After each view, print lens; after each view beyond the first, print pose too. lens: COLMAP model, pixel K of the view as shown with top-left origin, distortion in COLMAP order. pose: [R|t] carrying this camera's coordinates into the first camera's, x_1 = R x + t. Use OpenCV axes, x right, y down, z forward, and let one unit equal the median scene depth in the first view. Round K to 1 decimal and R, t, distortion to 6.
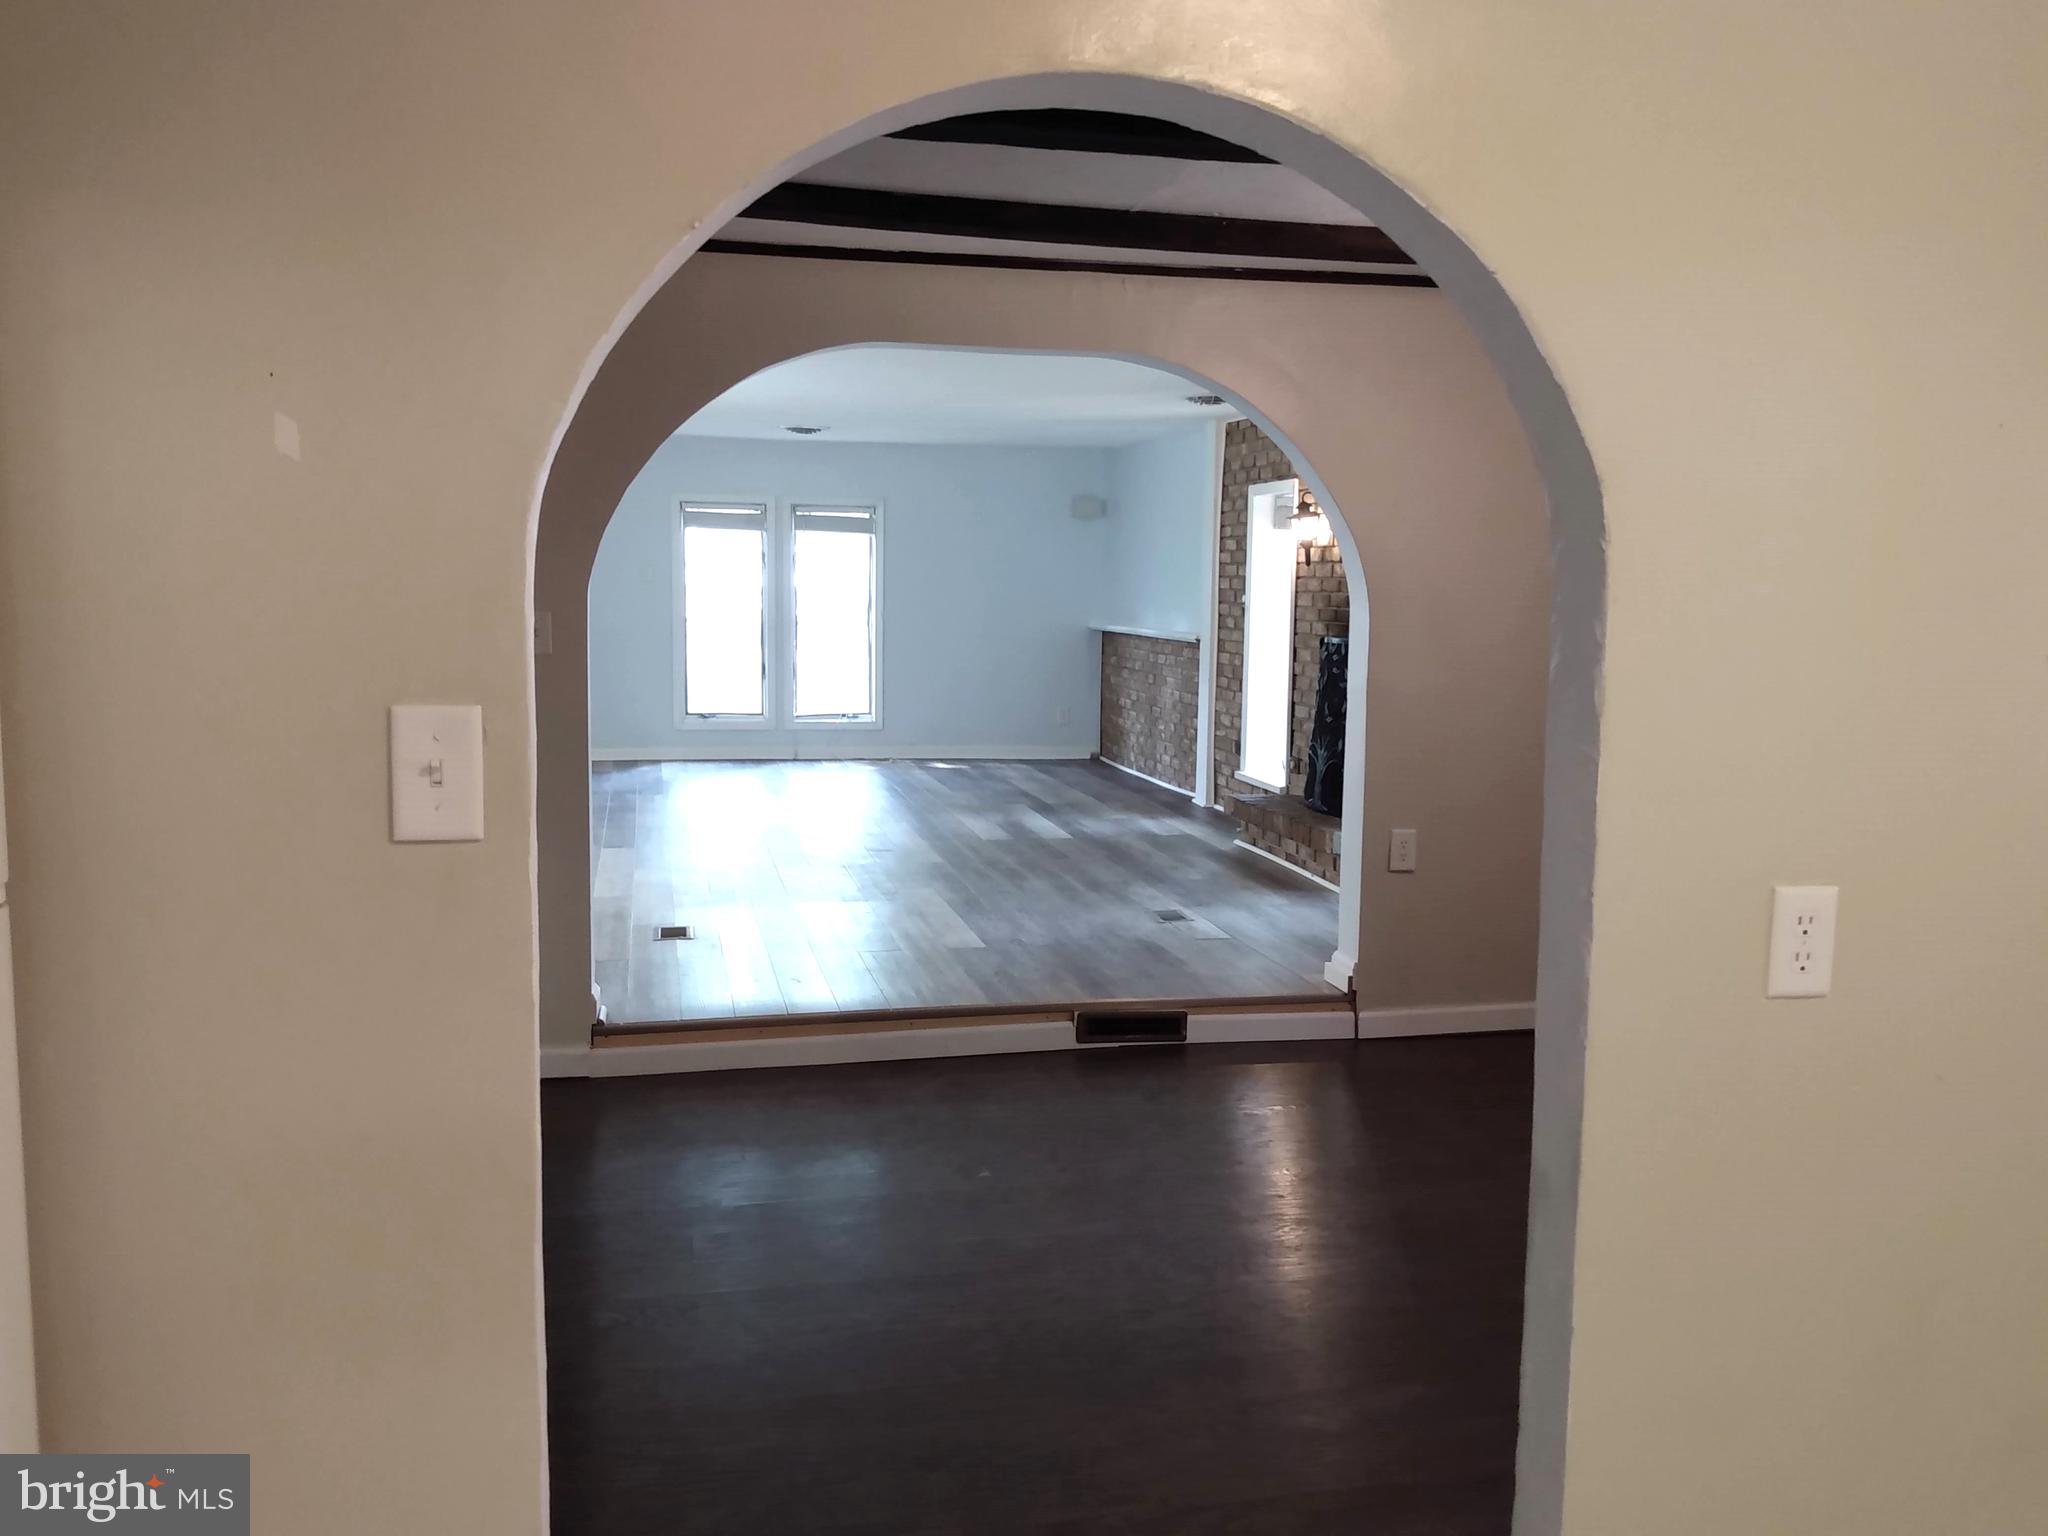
lens RADIAL K [[1639.5, 0, 1024.0], [0, 1639.5, 768.0], [0, 0, 1]] dist [0.056302, -0.097394]
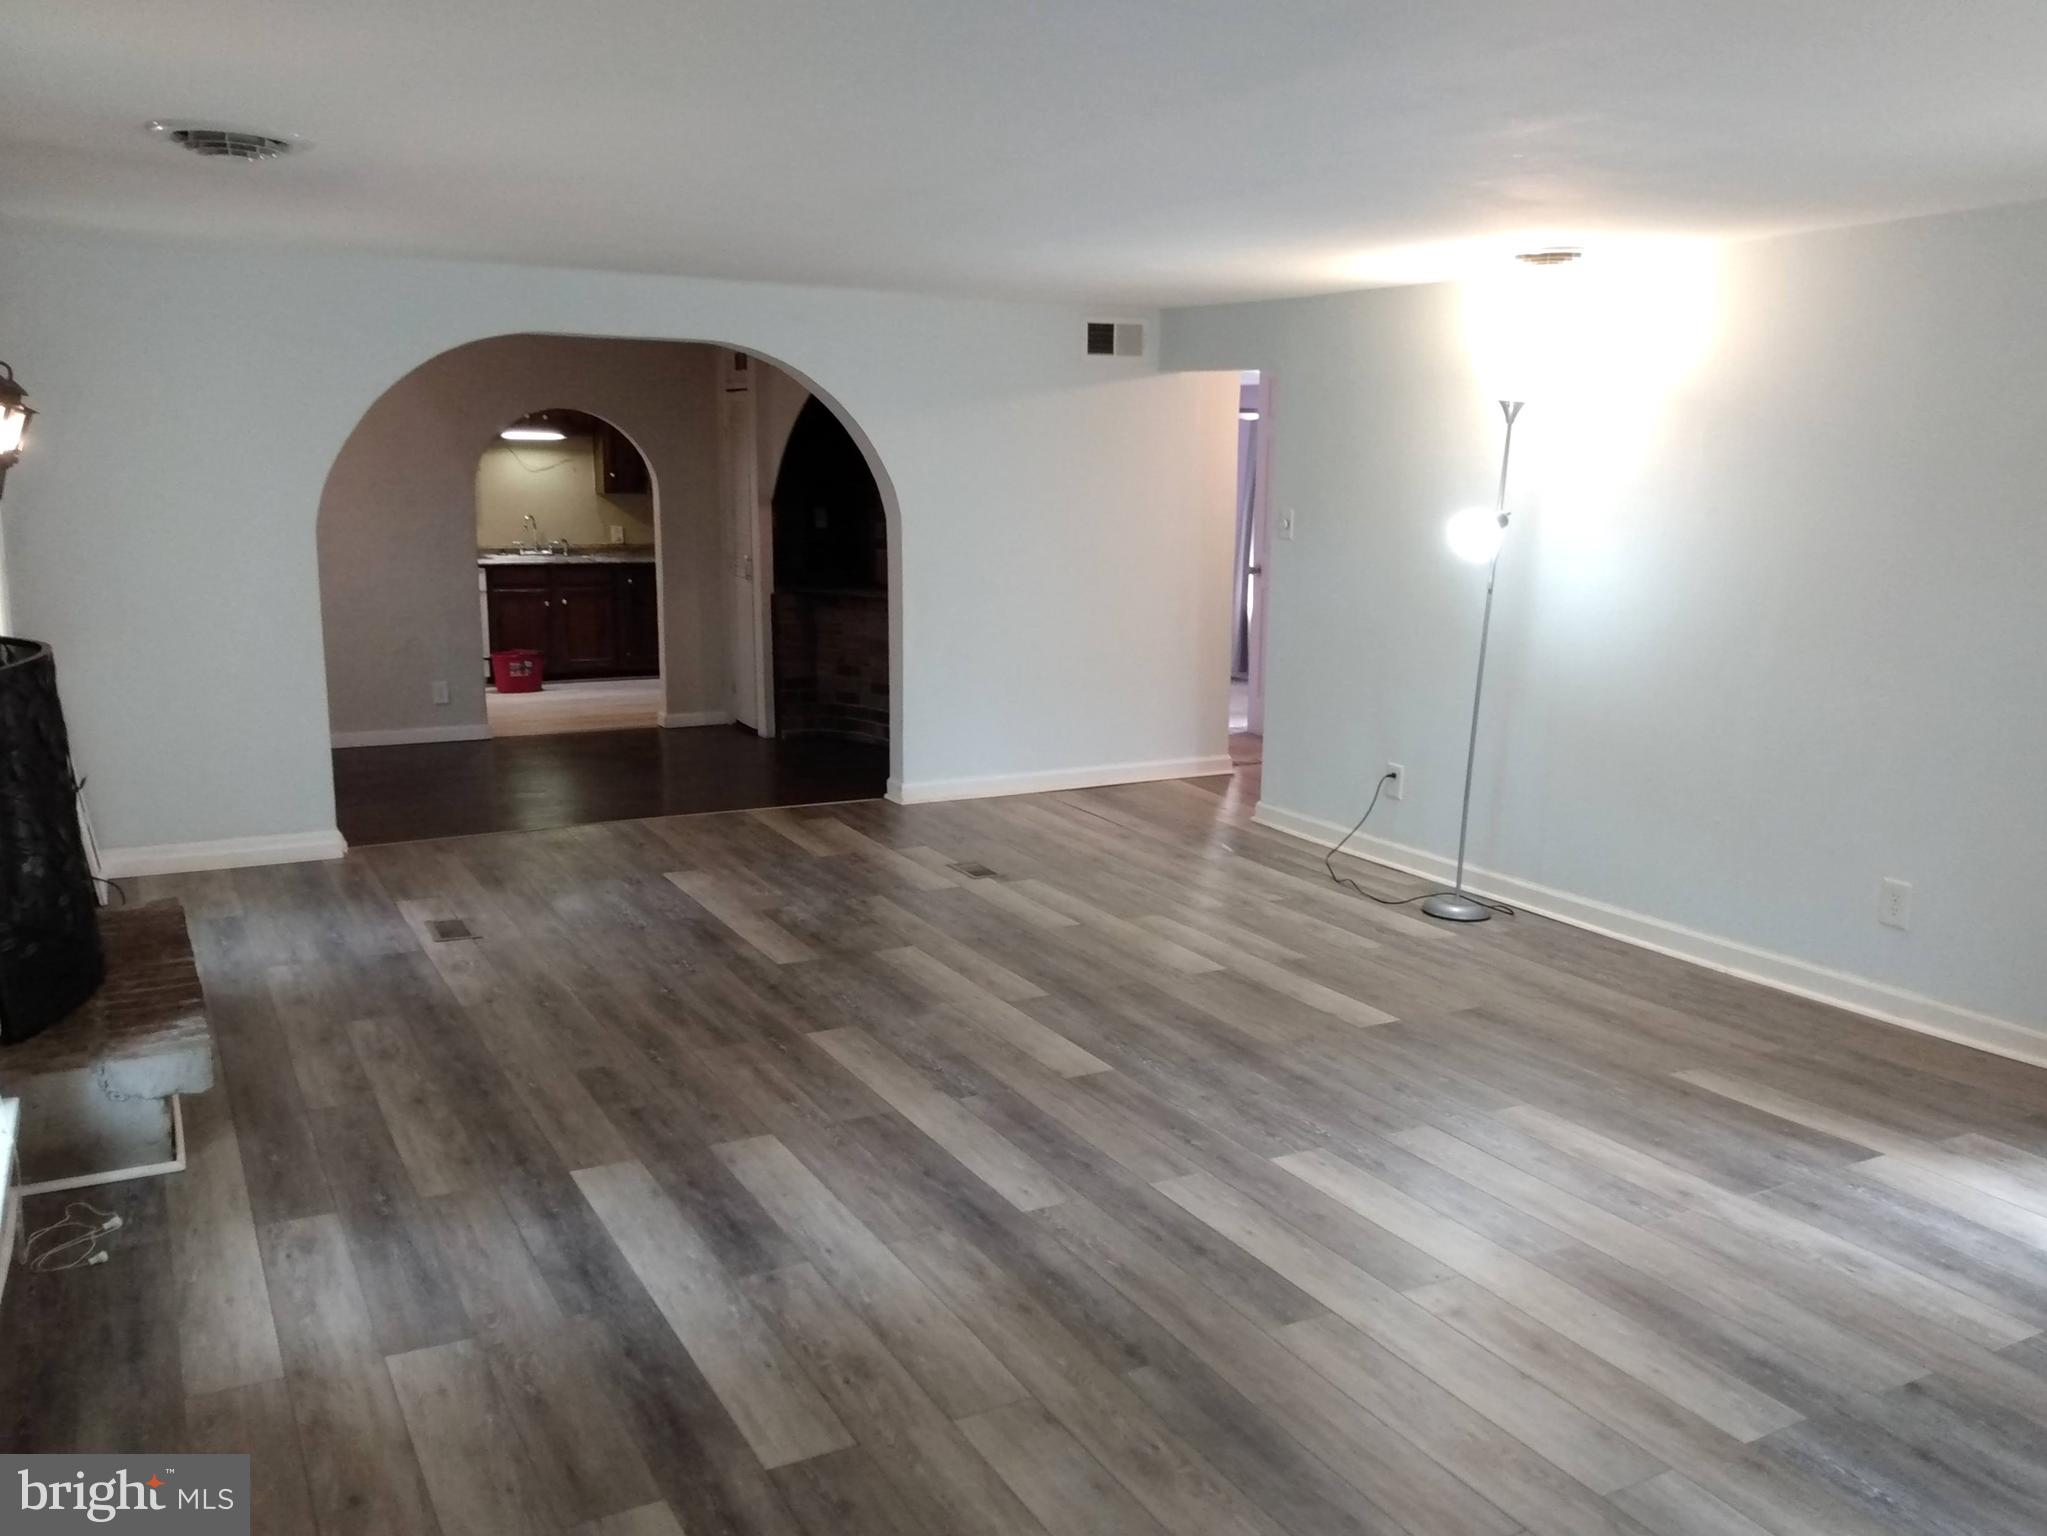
lens RADIAL K [[1717.4, 0, 1085.4], [0, 1717.4, 780.0], [0, 0, 1]] dist [0.105458, -0.252303]
pose [[-0.952206, 0.031816, -0.303797, 0.031438], [-0.059997, 0.955707, 0.288140, -0.167172], [0.299508, 0.292596, -0.908120, 1.223249]]
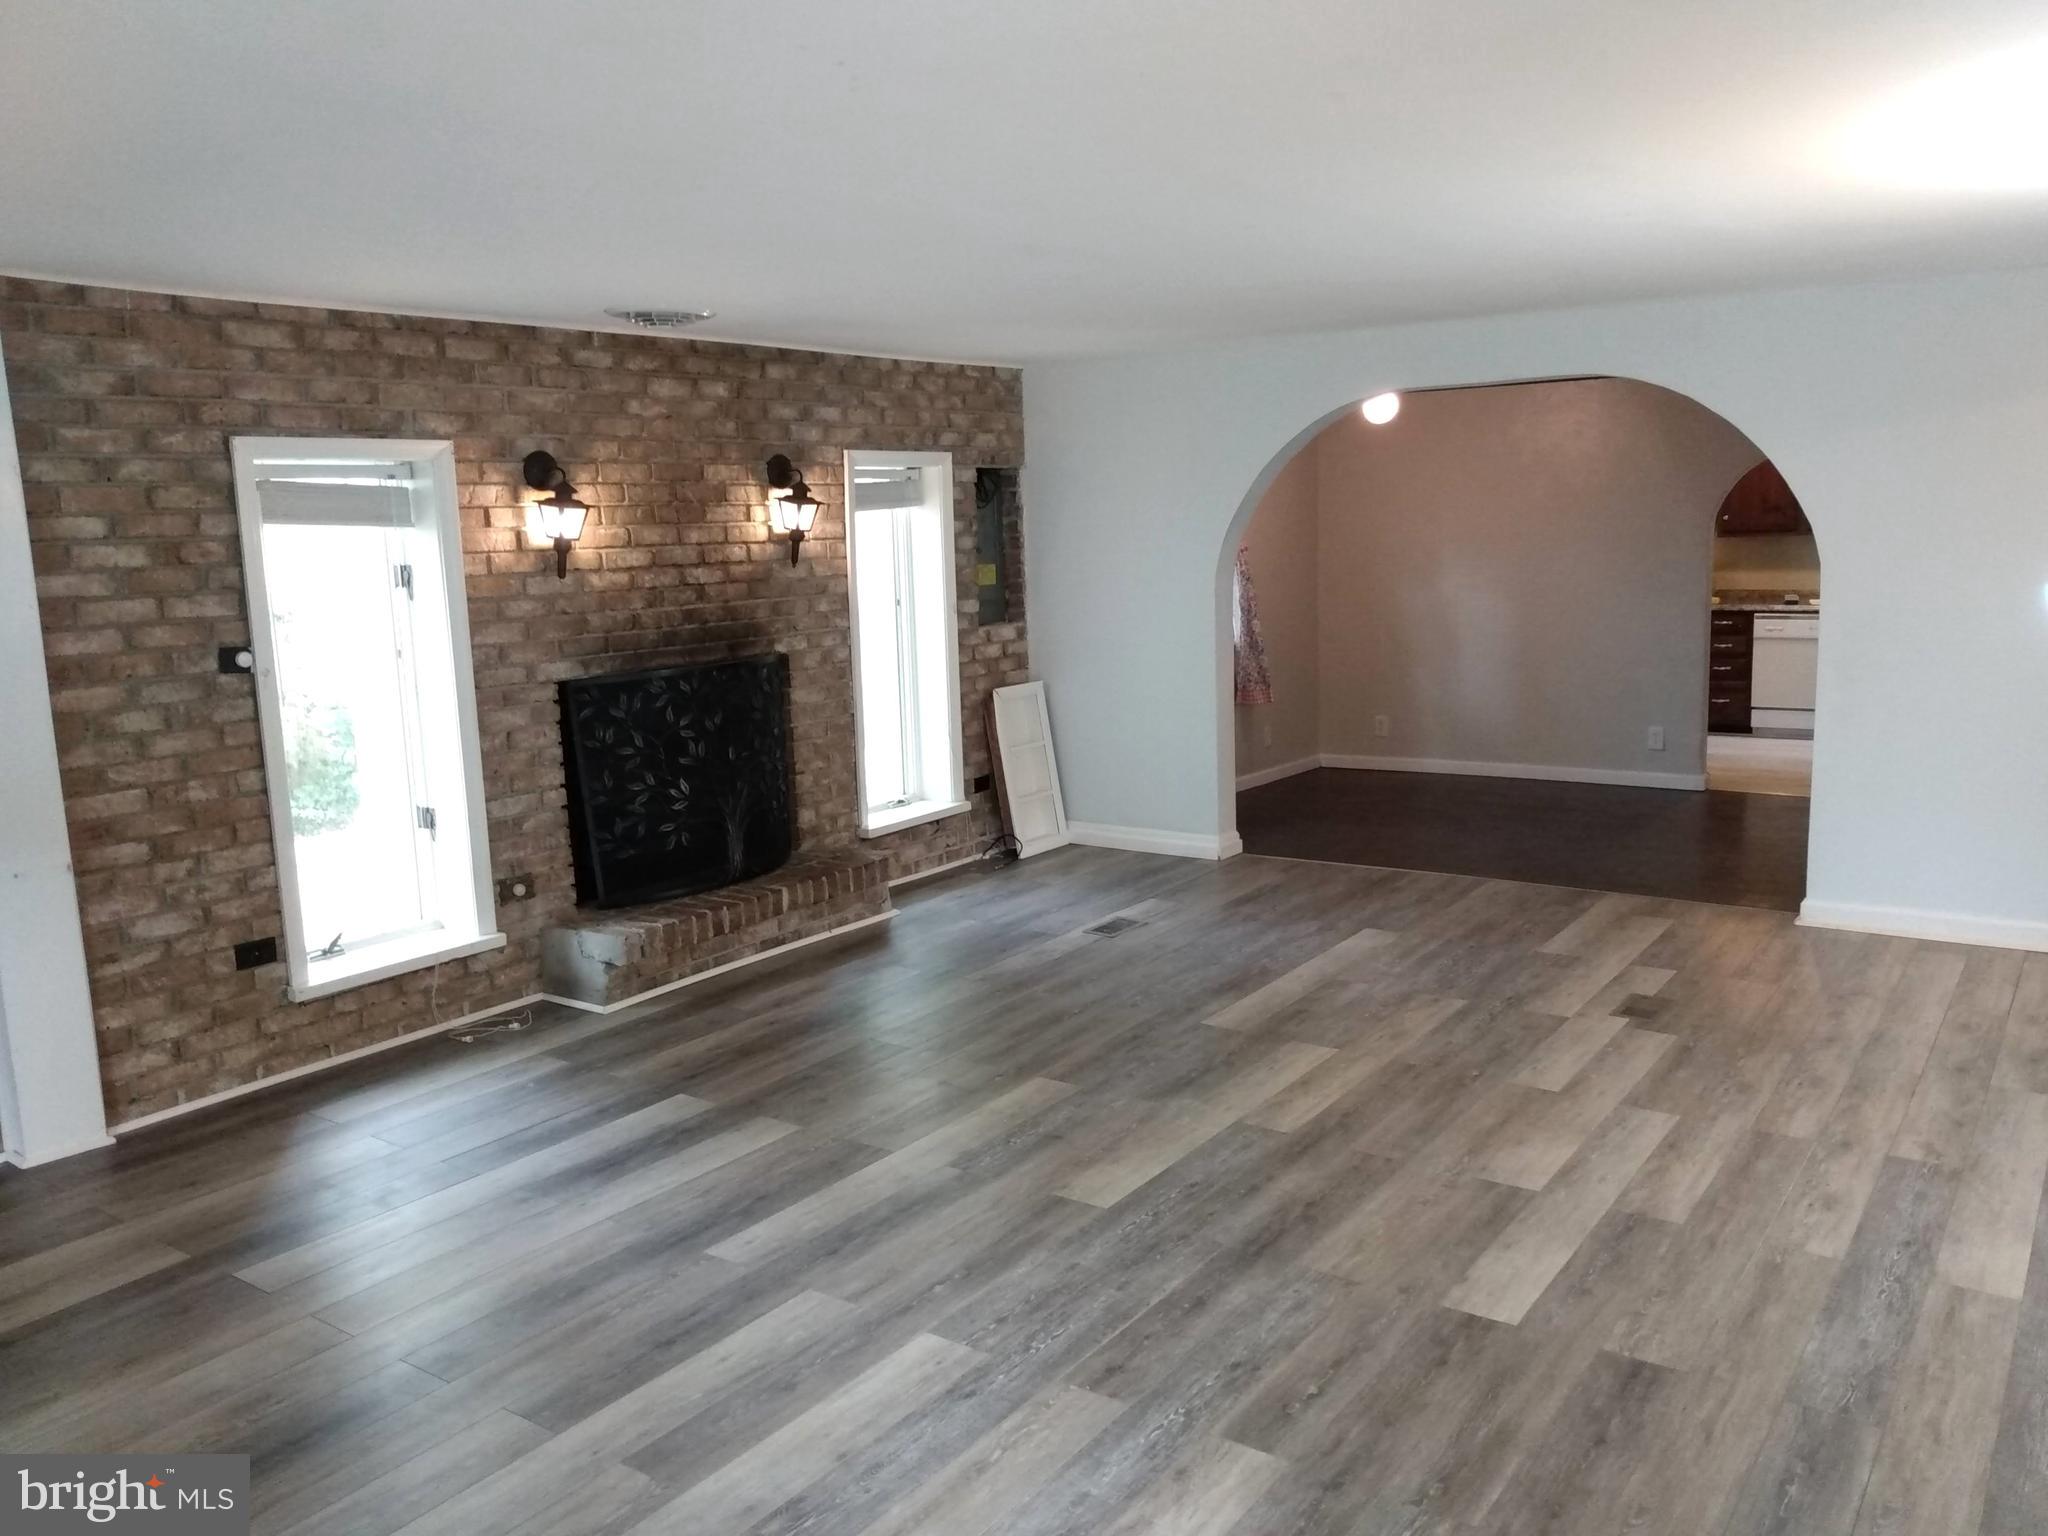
lens RADIAL K [[1639.5, 0, 1024.0], [0, 1639.5, 768.0], [0, 0, 1]] dist [0.056302, -0.097394]
pose [[-0.674078, -0.108299, 0.730678, -0.370066], [0.105275, 0.965010, 0.240152, -0.154305], [-0.731119, 0.238803, -0.639091, 1.064616]]
